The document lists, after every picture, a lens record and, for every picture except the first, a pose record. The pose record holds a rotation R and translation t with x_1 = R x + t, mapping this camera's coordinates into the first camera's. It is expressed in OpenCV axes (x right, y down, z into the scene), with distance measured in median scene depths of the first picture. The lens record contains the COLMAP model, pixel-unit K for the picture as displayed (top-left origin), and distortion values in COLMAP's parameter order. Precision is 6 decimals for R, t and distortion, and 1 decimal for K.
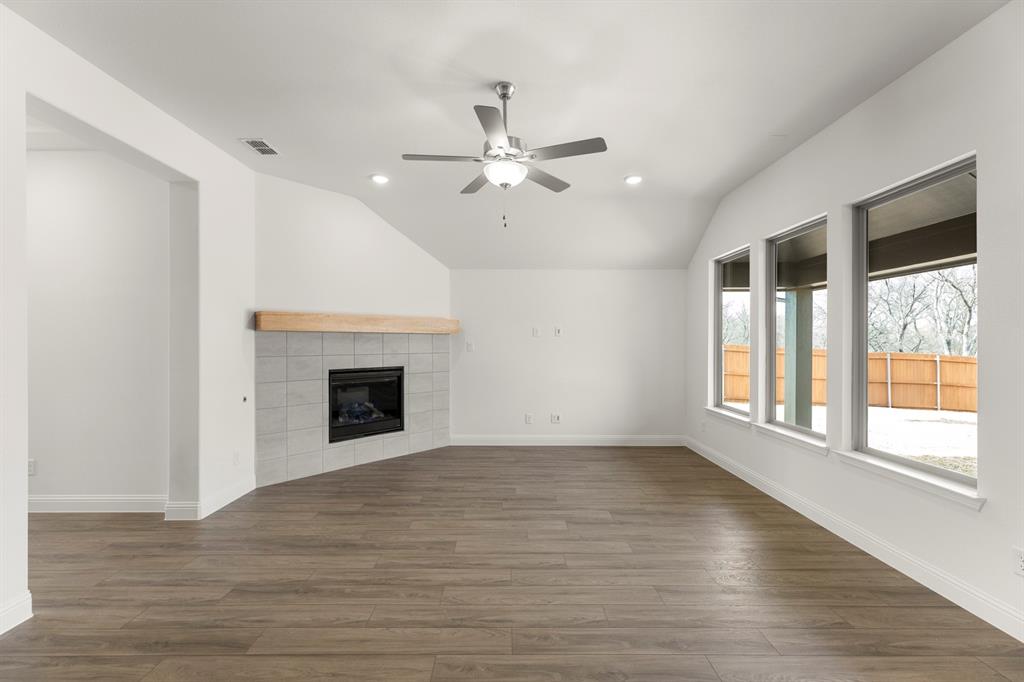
lens RADIAL K [[417.2, 0, 514.0], [0, 417.2, 342.3], [0, 0, 1]] dist [-0.017878, -0.000174]
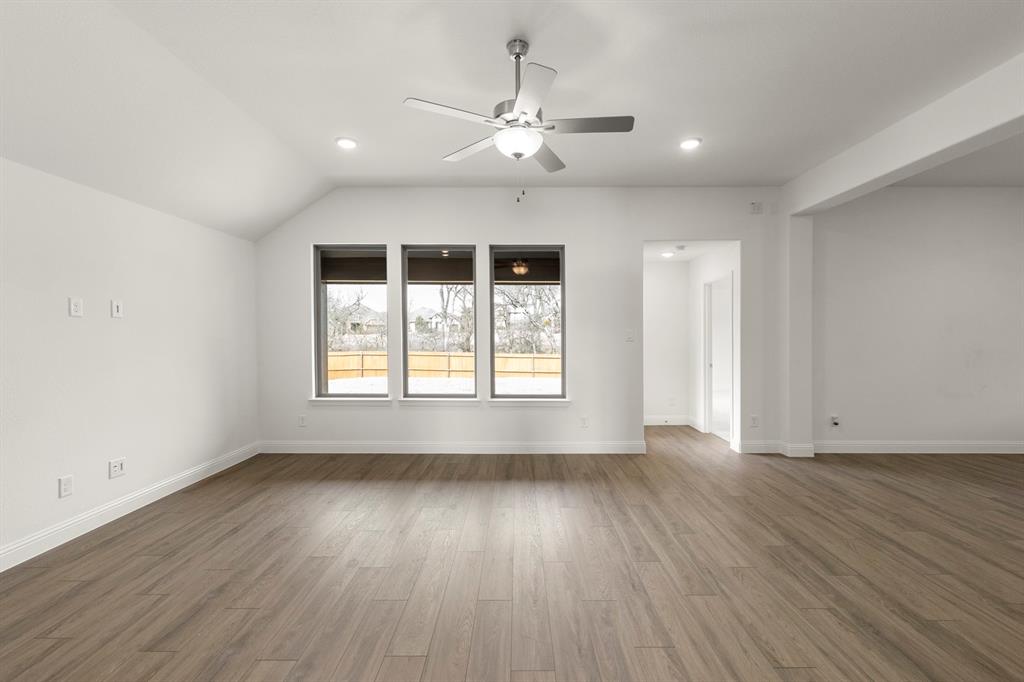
lens RADIAL K [[434.5, 0, 512.7], [0, 434.5, 334.5], [0, 0, 1]] dist [-0.001038, 0.000000]
pose [[0.018242, -0.004316, 0.999824, -0.803482], [-0.000602, 0.999990, 0.004328, 0.006949], [-0.999833, -0.000681, 0.018239, 0.823559]]
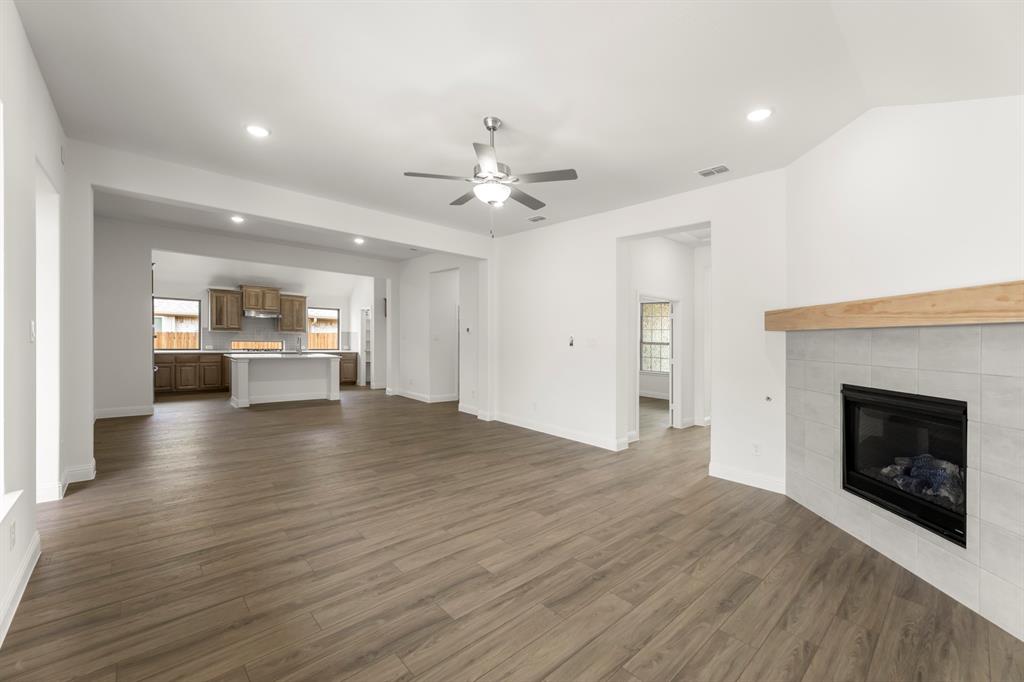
lens RADIAL K [[417.2, 0, 520.0], [0, 417.2, 342.1], [0, 0, 1]] dist [-0.017878, -0.000174]
pose [[-0.747475, -0.007033, -0.664253, 0.585165], [-0.020286, 0.999719, 0.012243, -0.000306], [0.663980, 0.022626, -0.747408, 1.582693]]
